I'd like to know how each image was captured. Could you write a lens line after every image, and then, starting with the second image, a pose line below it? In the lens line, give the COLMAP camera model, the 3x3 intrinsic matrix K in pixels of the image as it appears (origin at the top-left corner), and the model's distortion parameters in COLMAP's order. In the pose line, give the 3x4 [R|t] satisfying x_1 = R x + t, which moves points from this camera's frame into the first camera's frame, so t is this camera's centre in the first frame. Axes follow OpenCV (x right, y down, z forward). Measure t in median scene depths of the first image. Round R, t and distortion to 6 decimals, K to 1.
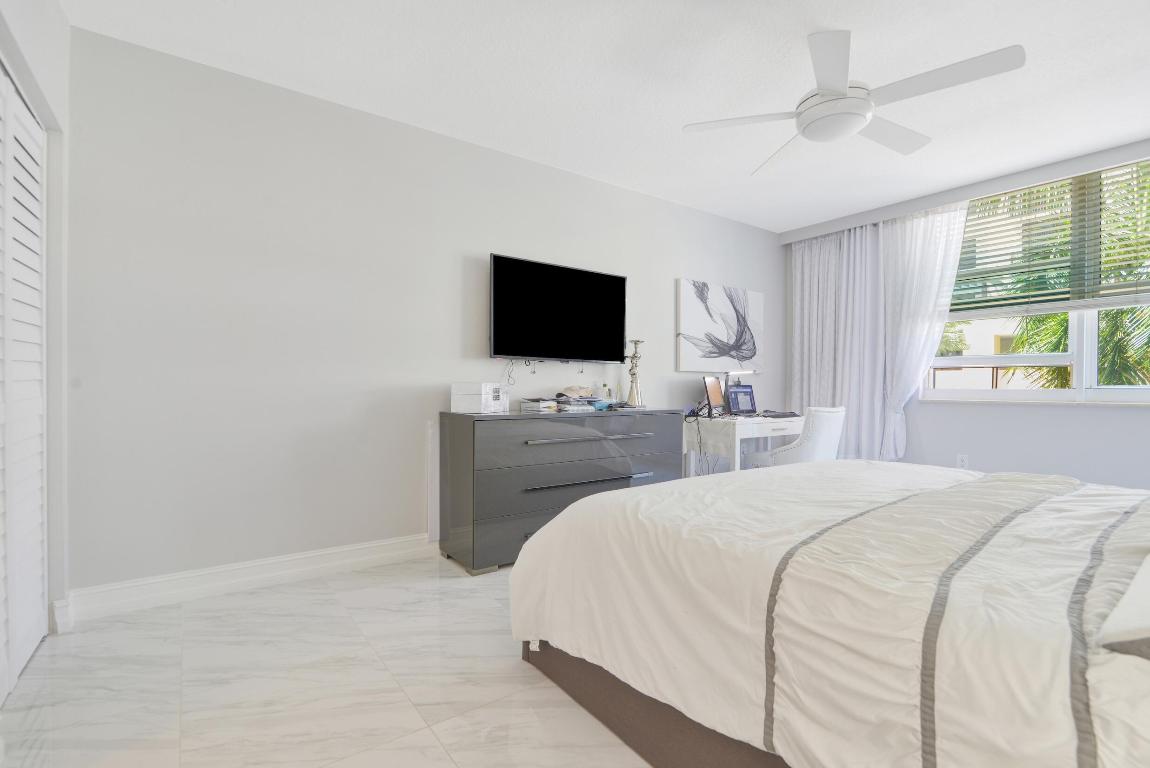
lens RADIAL K [[537.1, 0, 570.2], [0, 537.1, 388.1], [0, 0, 1]] dist [-0.003094, -0.000210]
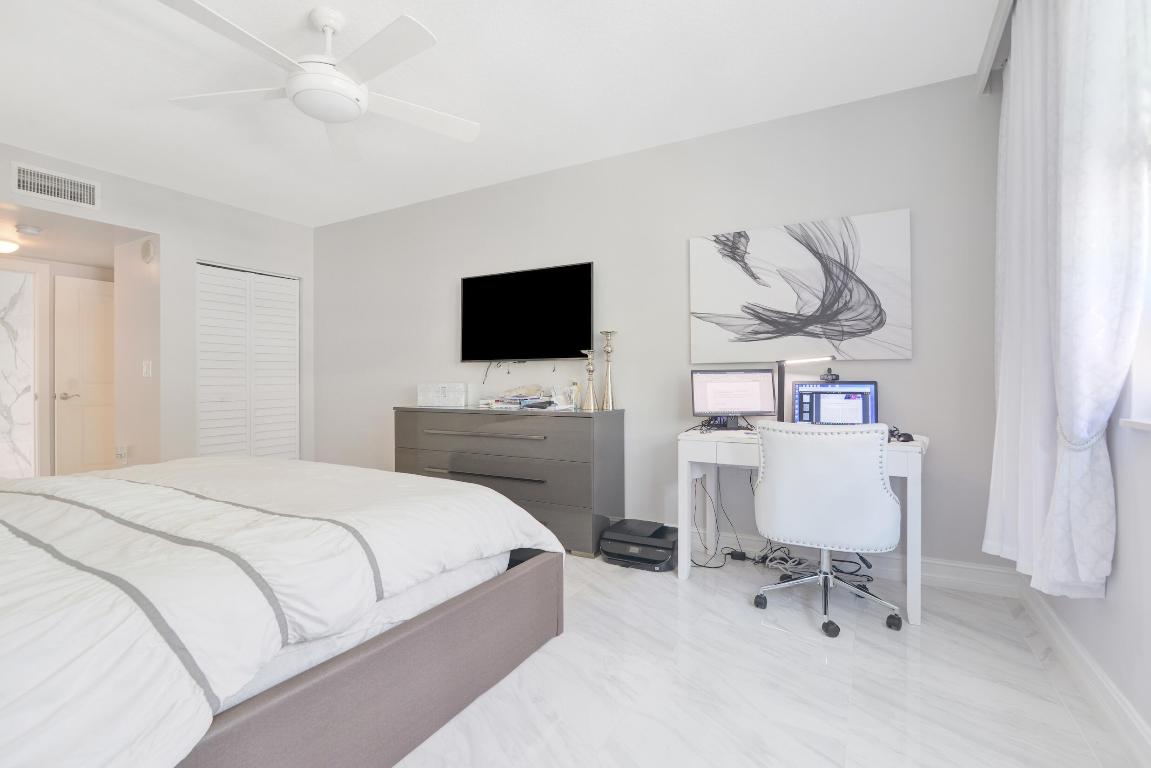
lens RADIAL K [[537.5, 0, 570.7], [0, 537.5, 388.1], [0, 0, 1]] dist [-0.003094, -0.000210]
pose [[0.404200, -0.003664, -0.914663, 0.789367], [-0.003023, 0.999981, -0.005342, 0.006466], [0.914665, 0.004925, 0.404182, 0.530895]]
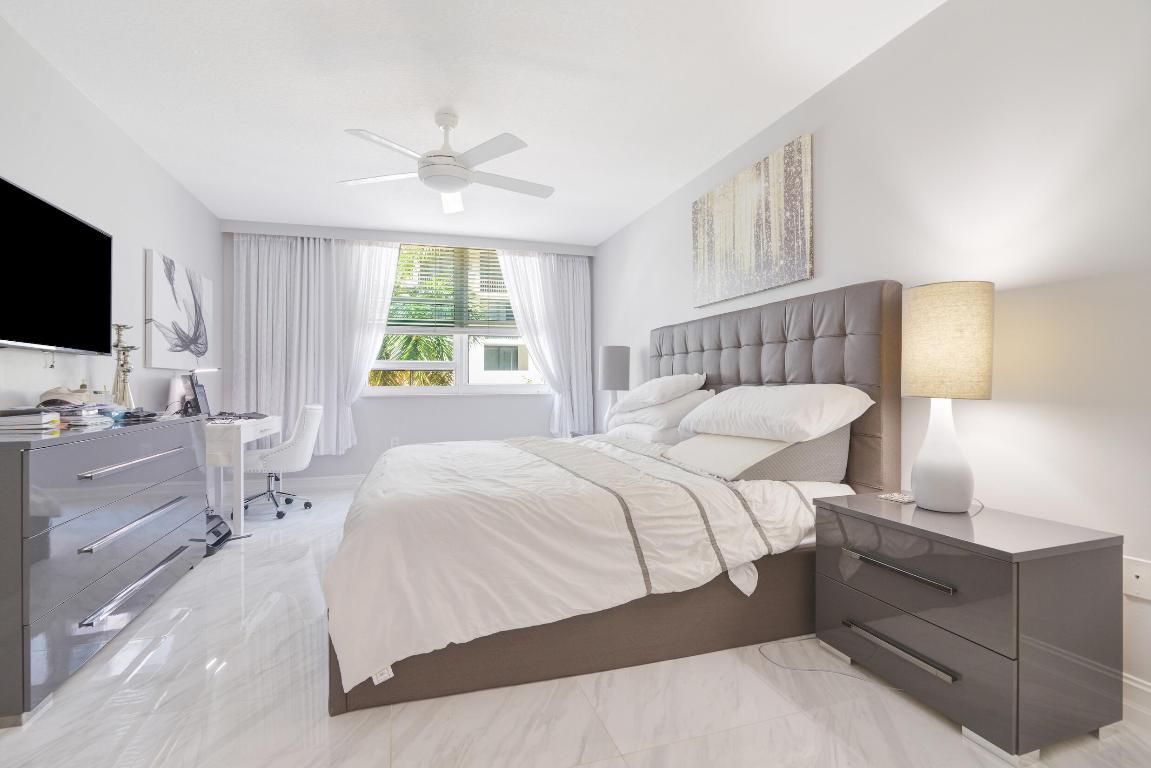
lens RADIAL K [[535.8, 0, 573.2], [0, 535.8, 379.3], [0, 0, 1]] dist [-0.000115, -0.000110]
pose [[0.310096, 0.001112, 0.950705, -0.336510], [0.011425, 0.999923, -0.004896, -0.003552], [-0.950637, 0.012380, 0.310059, 0.169257]]
